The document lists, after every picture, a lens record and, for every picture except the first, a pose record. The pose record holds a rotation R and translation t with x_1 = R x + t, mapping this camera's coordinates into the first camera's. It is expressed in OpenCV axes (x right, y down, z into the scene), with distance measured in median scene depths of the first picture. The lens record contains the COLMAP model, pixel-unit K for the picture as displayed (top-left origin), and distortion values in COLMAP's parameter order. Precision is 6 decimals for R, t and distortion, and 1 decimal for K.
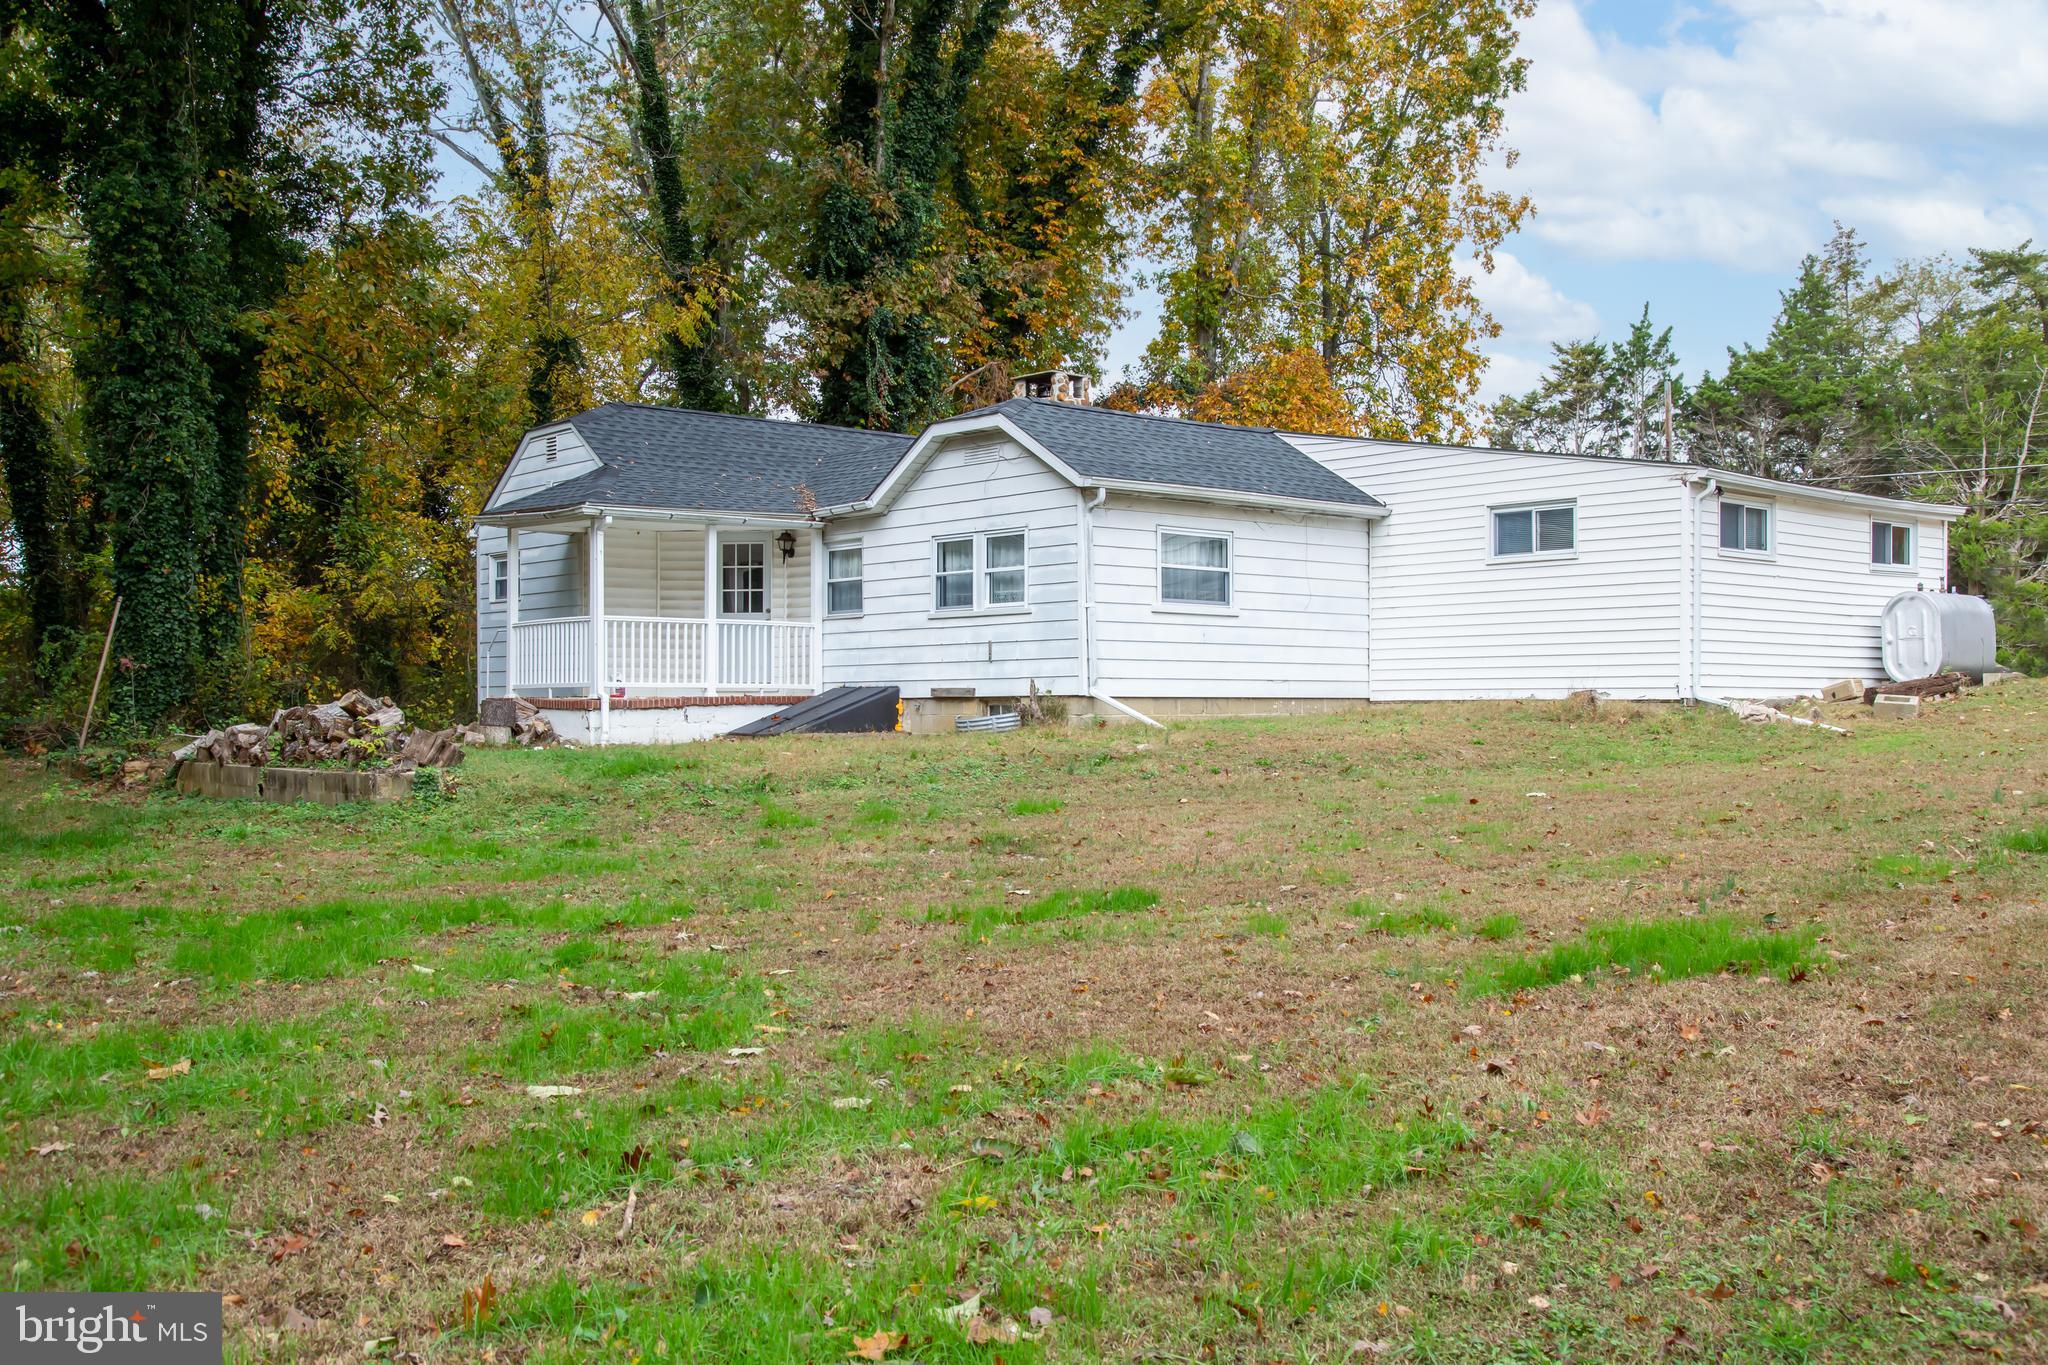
lens RADIAL K [[1895.4, 0, 1024.0], [0, 1895.4, 682.5], [0, 0, 1]] dist [-0.016997, 0.089988]
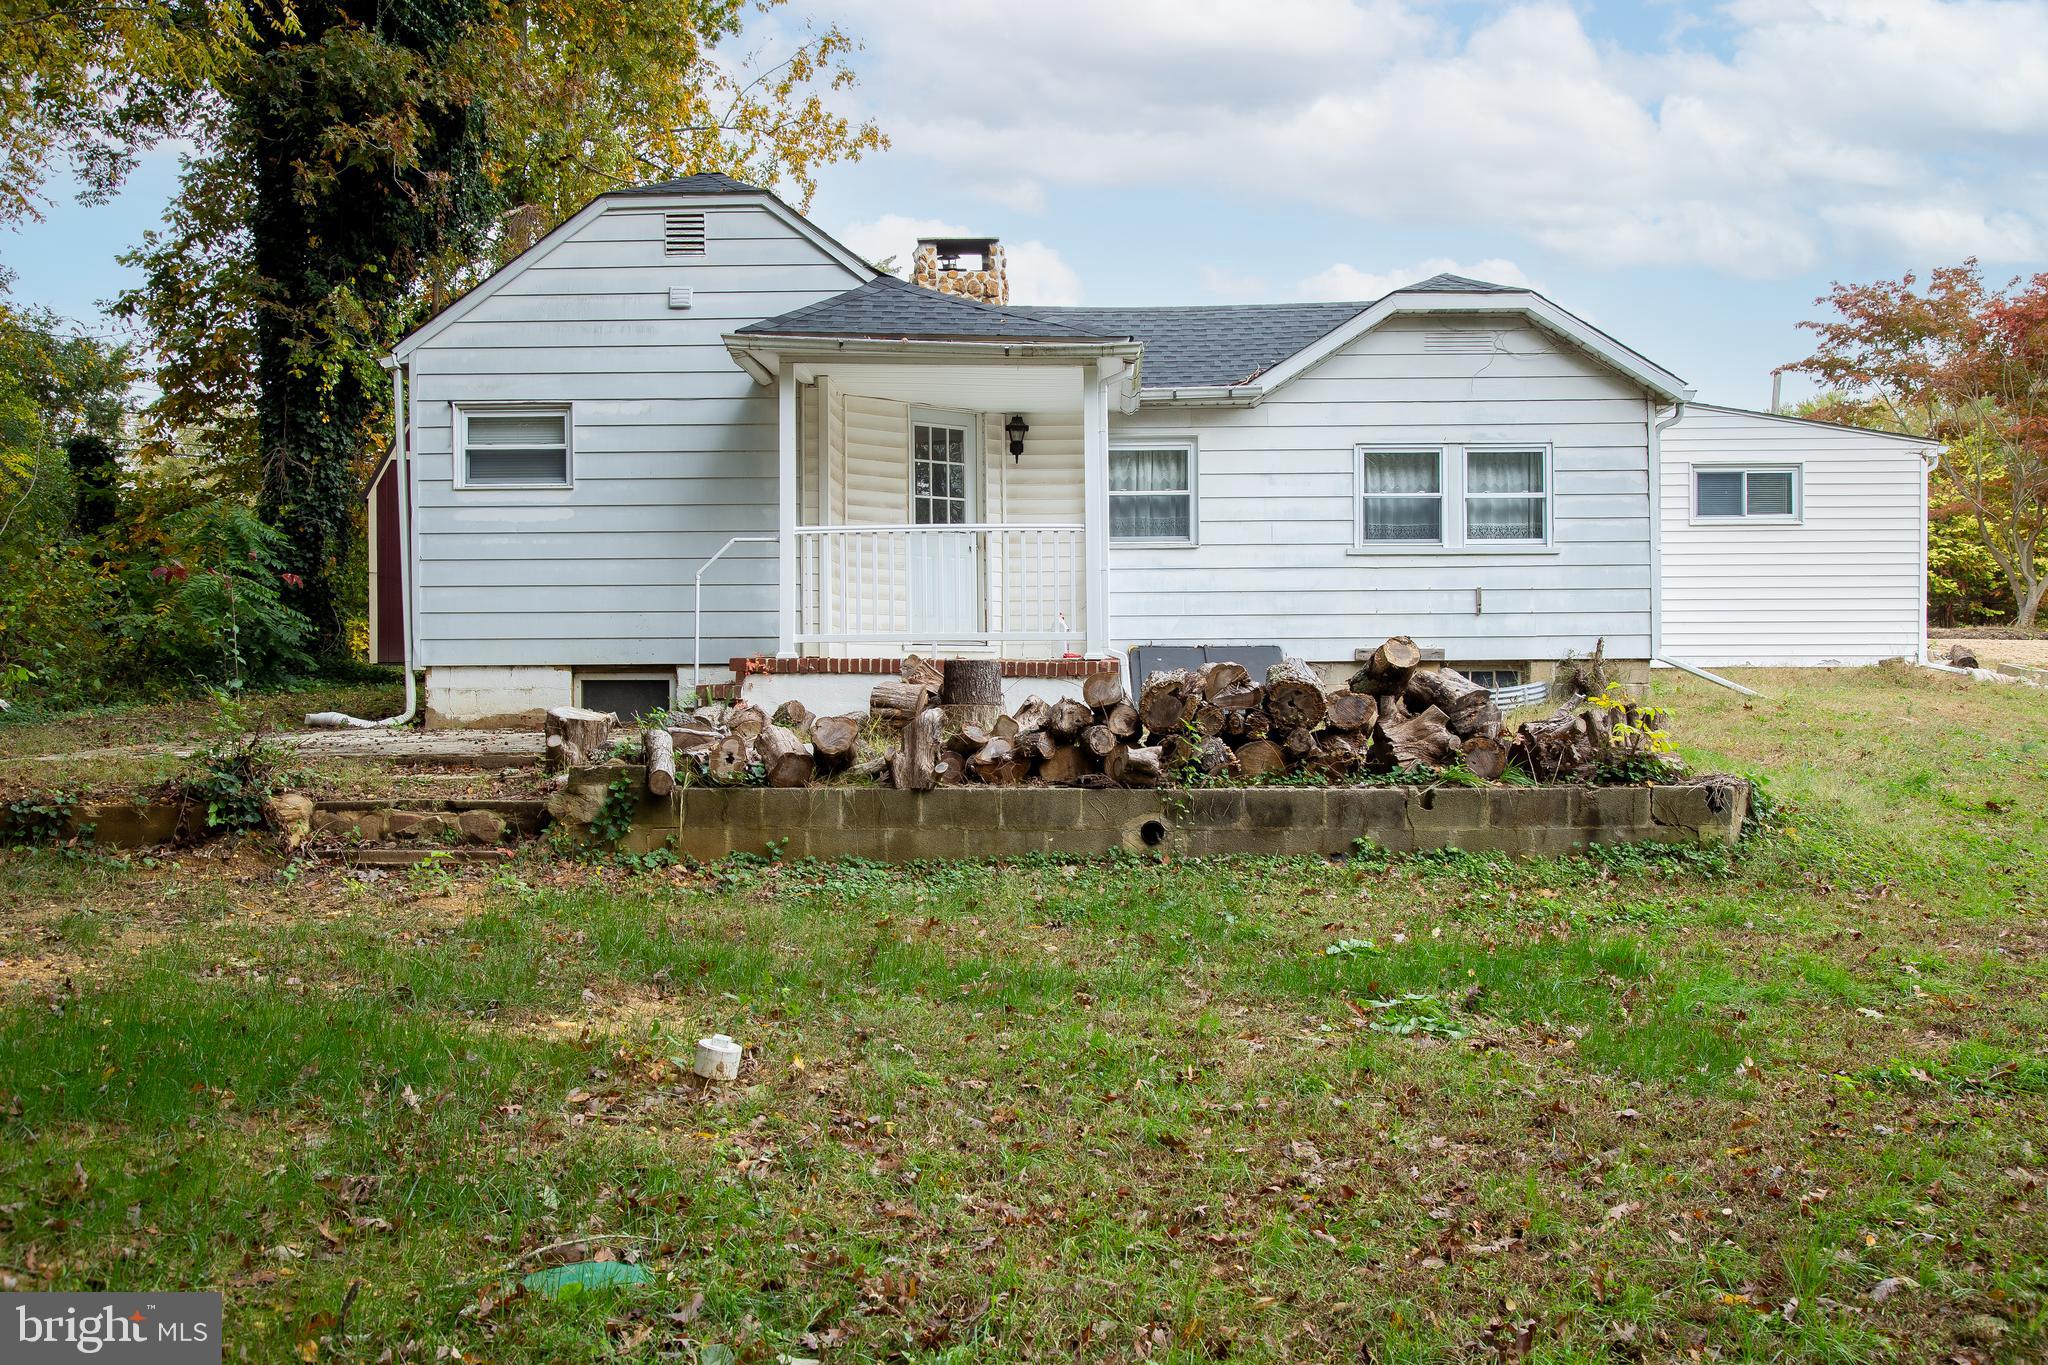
lens RADIAL K [[1895.4, 0, 1024.0], [0, 1895.4, 682.5], [0, 0, 1]] dist [-0.016997, 0.089988]
pose [[0.682914, -0.003052, 0.730492, -0.613788], [-0.006939, 0.999919, 0.010665, 0.008319], [-0.730466, -0.012352, 0.682837, 0.531940]]
